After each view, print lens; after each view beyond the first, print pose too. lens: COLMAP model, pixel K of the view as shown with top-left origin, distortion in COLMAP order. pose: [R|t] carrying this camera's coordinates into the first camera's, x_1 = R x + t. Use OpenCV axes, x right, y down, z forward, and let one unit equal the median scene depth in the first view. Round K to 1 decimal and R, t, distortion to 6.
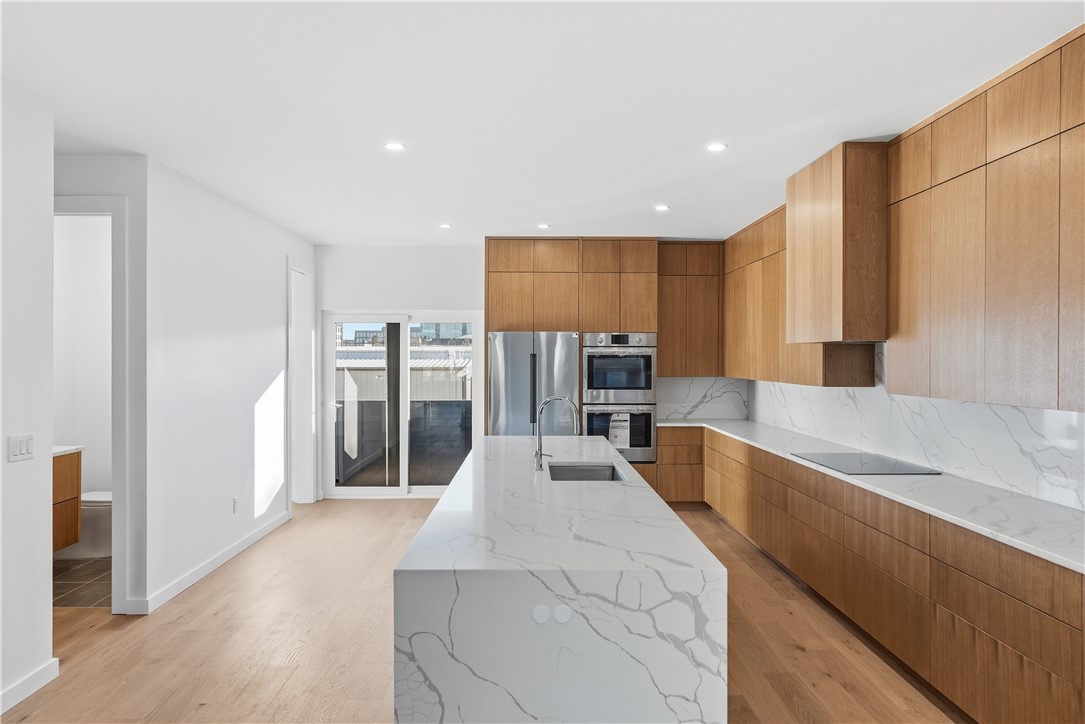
lens RADIAL K [[747.1, 0, 536.6], [0, 747.1, 362.4], [0, 0, 1]] dist [0.000460, 0.002440]
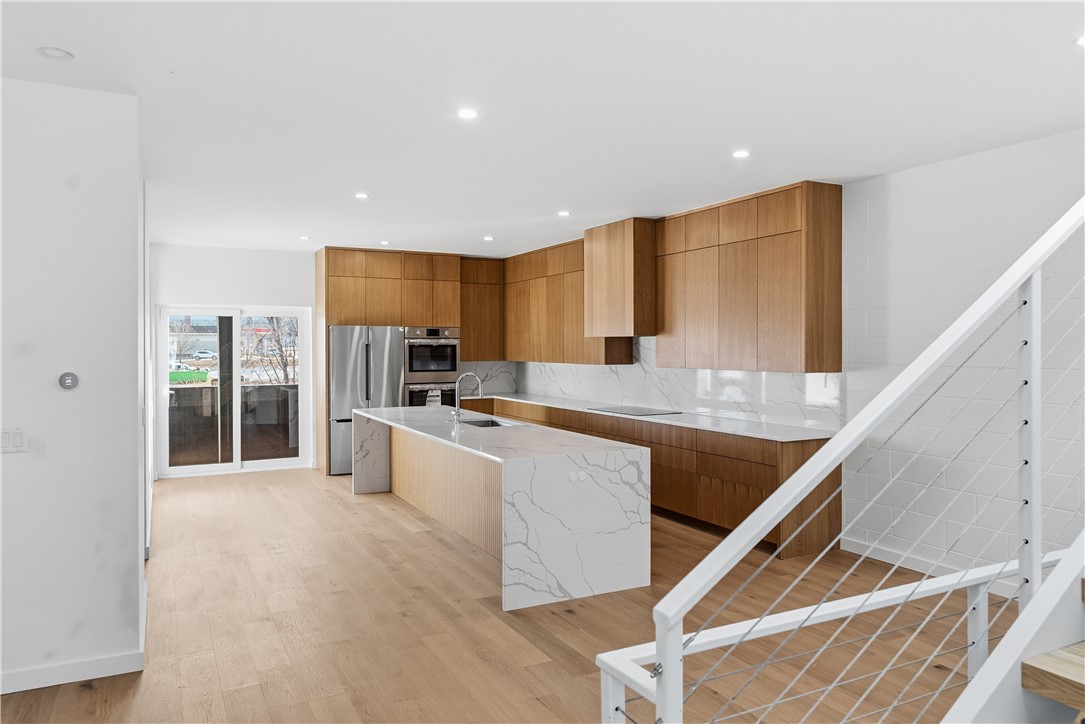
lens RADIAL K [[747.1, 0, 536.6], [0, 747.1, 362.4], [0, 0, 1]] dist [0.000460, 0.002440]
pose [[0.896015, -0.013603, 0.443815, -0.299800], [0.006763, 0.999833, 0.016992, -0.000152], [-0.443972, -0.012224, 0.895957, -0.228439]]
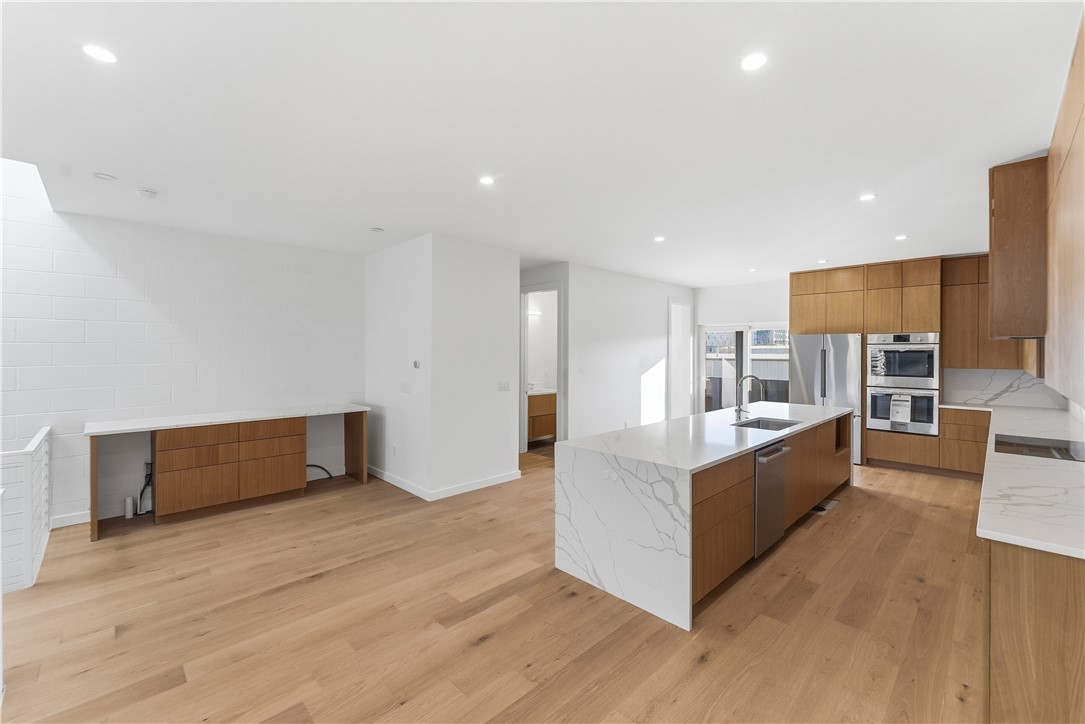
lens RADIAL K [[449.3, 0, 542.0], [0, 449.3, 354.2], [0, 0, 1]] dist [-0.000602, -0.000097]
pose [[0.690080, 0.003874, -0.723723, 0.246753], [-0.006583, 0.999978, -0.000925, 0.001815], [0.723704, 0.005403, 0.690090, 0.002994]]
